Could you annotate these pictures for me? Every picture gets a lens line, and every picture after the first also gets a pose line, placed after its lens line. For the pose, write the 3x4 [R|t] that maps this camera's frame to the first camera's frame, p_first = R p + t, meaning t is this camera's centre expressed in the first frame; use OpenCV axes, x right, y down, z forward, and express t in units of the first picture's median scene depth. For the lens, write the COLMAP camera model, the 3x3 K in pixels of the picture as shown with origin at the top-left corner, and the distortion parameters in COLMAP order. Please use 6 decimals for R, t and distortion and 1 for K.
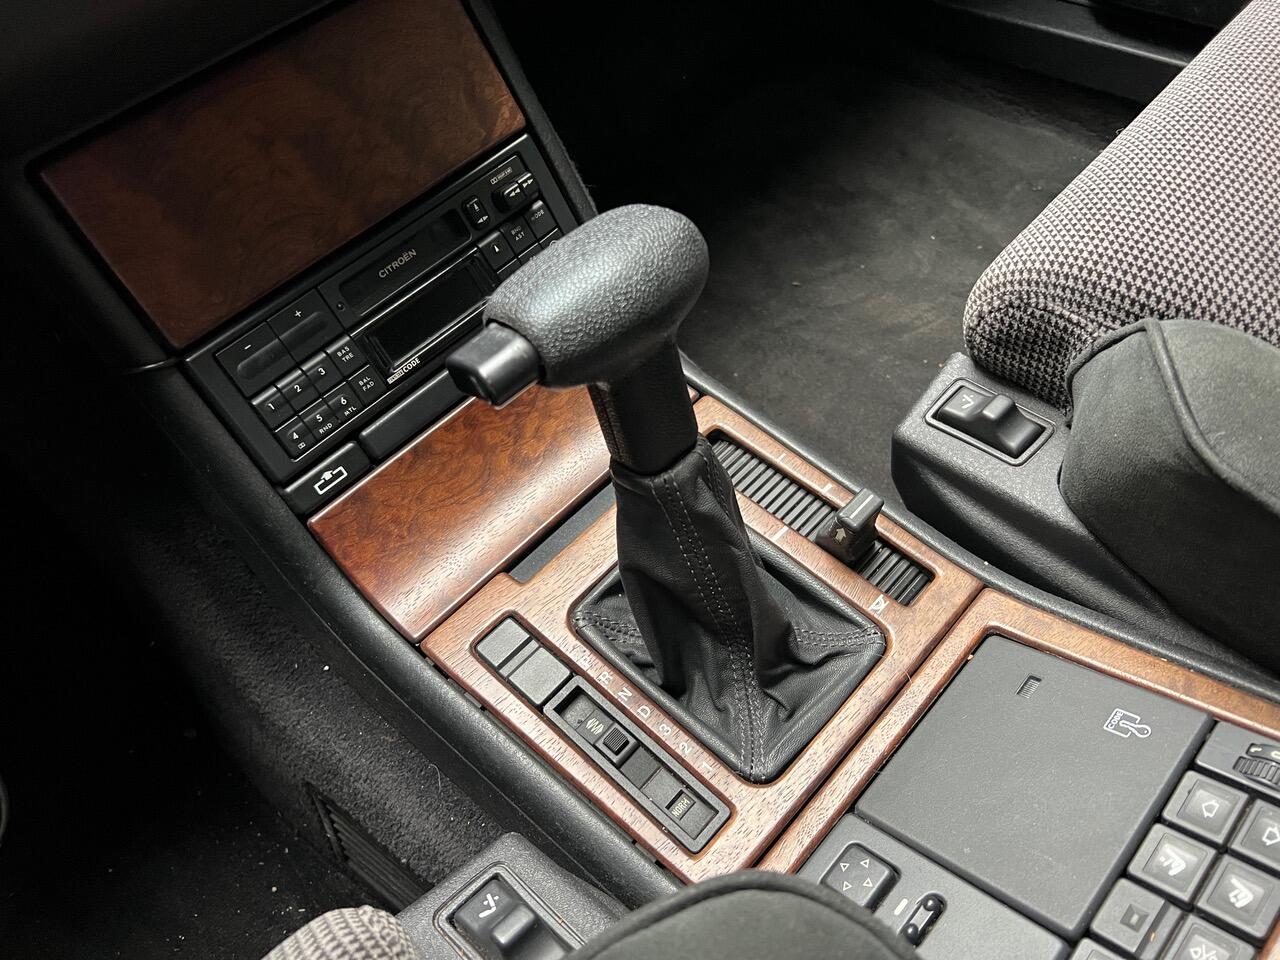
lens RADIAL K [[981.5, 0, 640.0], [0, 981.5, 480.0], [0, 0, 1]] dist [0.035728, -0.130009]
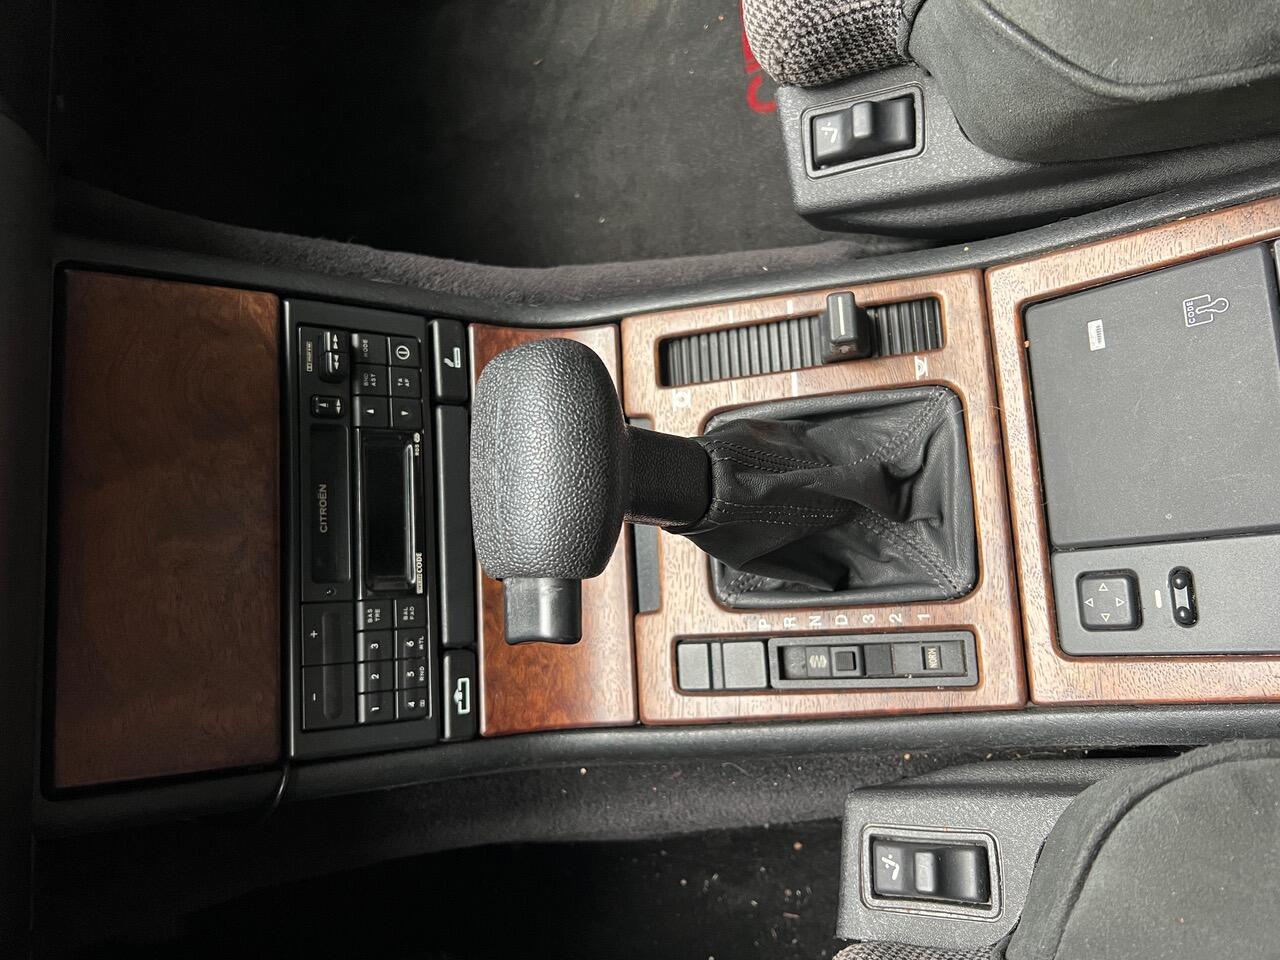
lens RADIAL K [[981.5, 0, 640.0], [0, 981.5, 480.0], [0, 0, 1]] dist [0.035728, -0.130009]
pose [[0.661503, -0.740810, -0.116679, 0.090885], [0.739409, 0.618284, 0.266455, -0.279222], [-0.125252, -0.262535, 0.956759, 0.067122]]
